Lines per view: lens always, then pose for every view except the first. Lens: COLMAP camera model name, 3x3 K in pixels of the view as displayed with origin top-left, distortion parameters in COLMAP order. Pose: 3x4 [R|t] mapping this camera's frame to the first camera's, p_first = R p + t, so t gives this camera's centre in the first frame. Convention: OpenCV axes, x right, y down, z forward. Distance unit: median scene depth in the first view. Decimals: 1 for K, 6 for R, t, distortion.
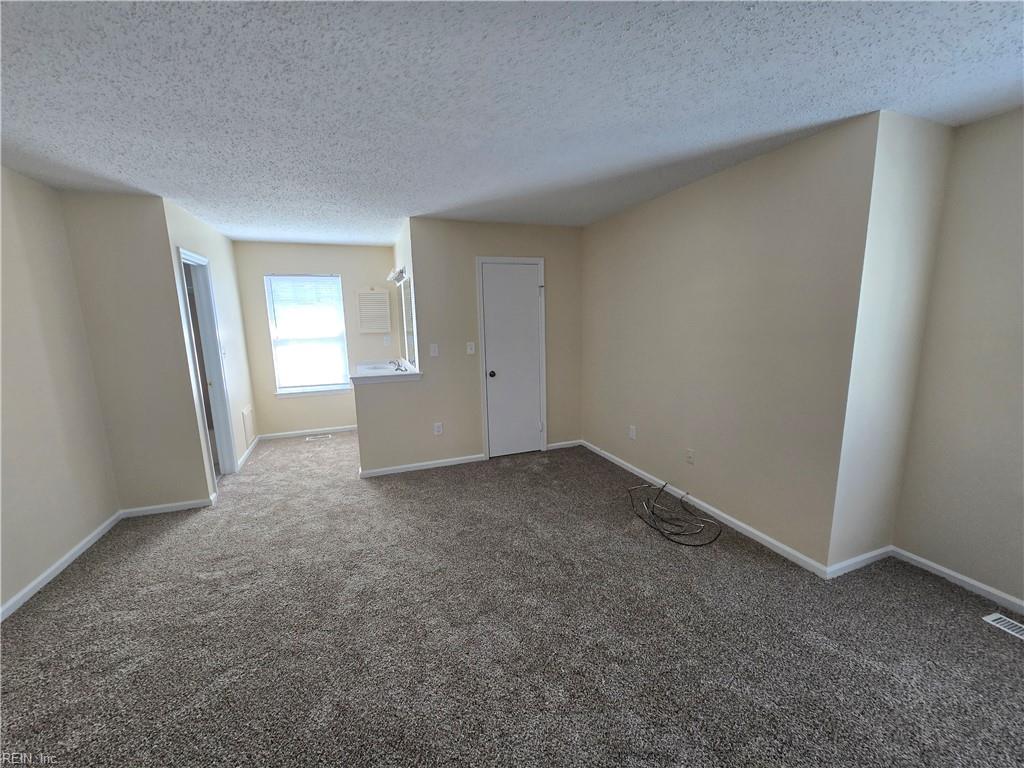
lens RADIAL K [[417.3, 0, 513.9], [0, 417.3, 383.9], [0, 0, 1]] dist [0.000094, 0.001080]
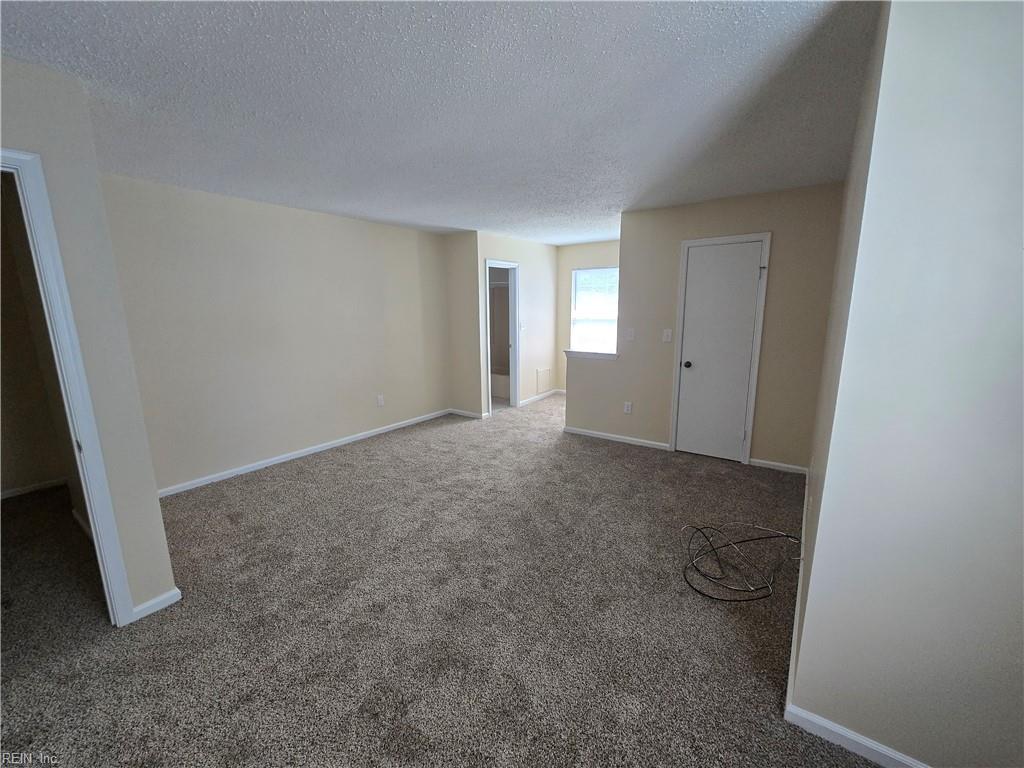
lens RADIAL K [[417.3, 0, 515.2], [0, 417.3, 385.0], [0, 0, 1]] dist [0.000094, 0.001080]
pose [[0.557191, 0.169824, -0.812833, 0.553813], [-0.136015, 0.984309, 0.112413, -0.034201], [0.819169, 0.047922, 0.571547, 0.149473]]
